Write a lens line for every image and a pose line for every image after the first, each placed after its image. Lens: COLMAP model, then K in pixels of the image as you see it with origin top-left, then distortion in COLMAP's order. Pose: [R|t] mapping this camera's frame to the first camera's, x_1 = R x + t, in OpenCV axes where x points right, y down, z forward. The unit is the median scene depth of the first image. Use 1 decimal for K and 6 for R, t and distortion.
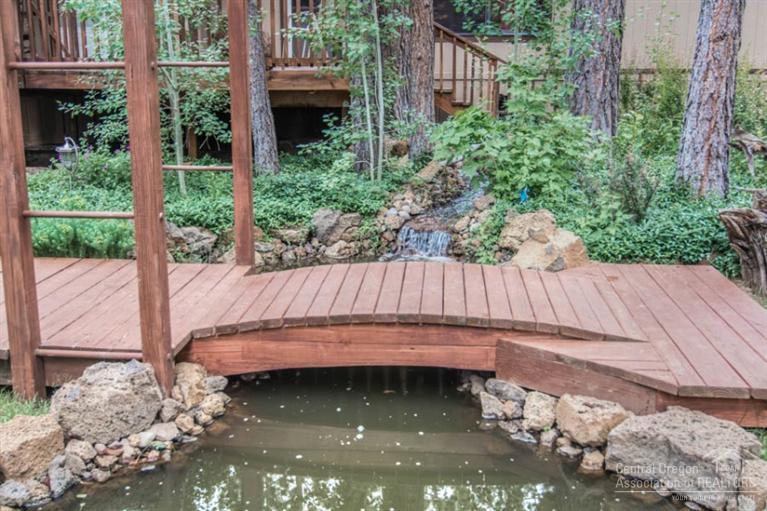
lens RADIAL K [[883.7, 0, 384.9], [0, 883.7, 258.3], [0, 0, 1]] dist [-0.002419, 0.000000]
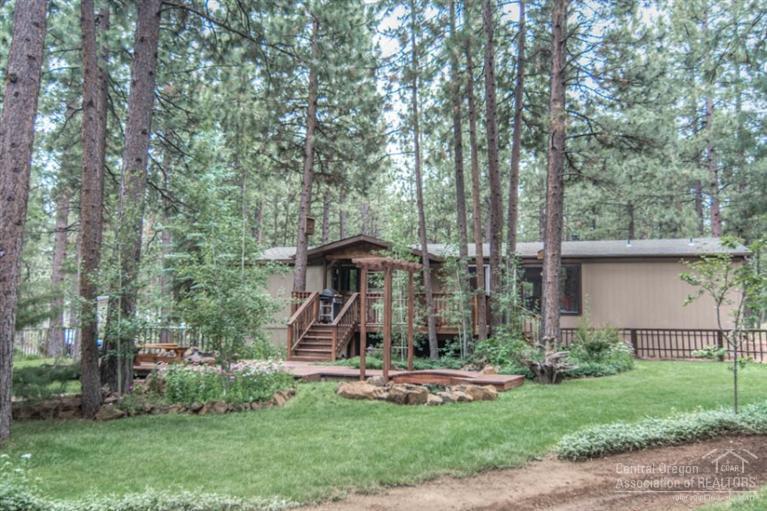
lens RADIAL K [[754.2, 0, 383.6], [0, 754.2, 256.1], [0, 0, 1]] dist [-0.002370, 0.000000]
pose [[0.950229, -0.019715, -0.310927, 0.817615], [-0.076112, 0.953066, -0.293038, 0.526262], [0.302111, 0.302119, 0.904131, -2.343469]]
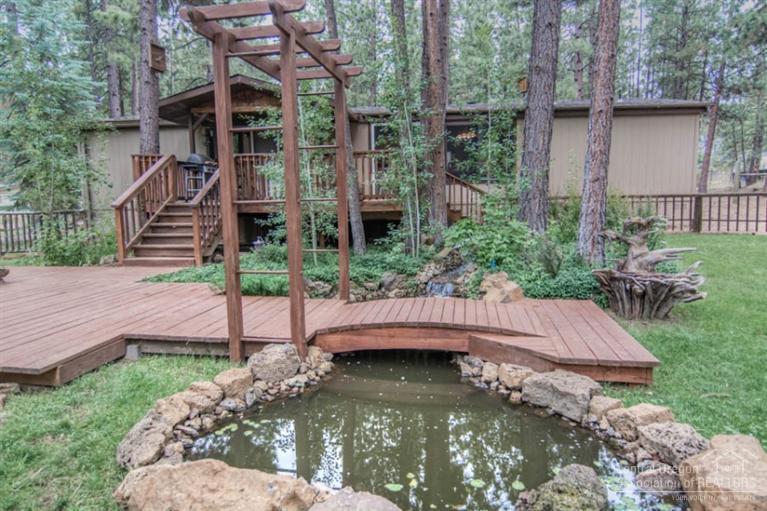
lens RADIAL K [[494.8, 0, 381.2], [0, 494.8, 252.9], [0, 0, 1]] dist [-0.002361, -0.000760]
pose [[0.994896, -0.009032, -0.100497, 0.032974], [-0.001345, 0.994710, -0.102710, 0.016678], [0.100893, 0.102321, 0.989622, -0.089047]]
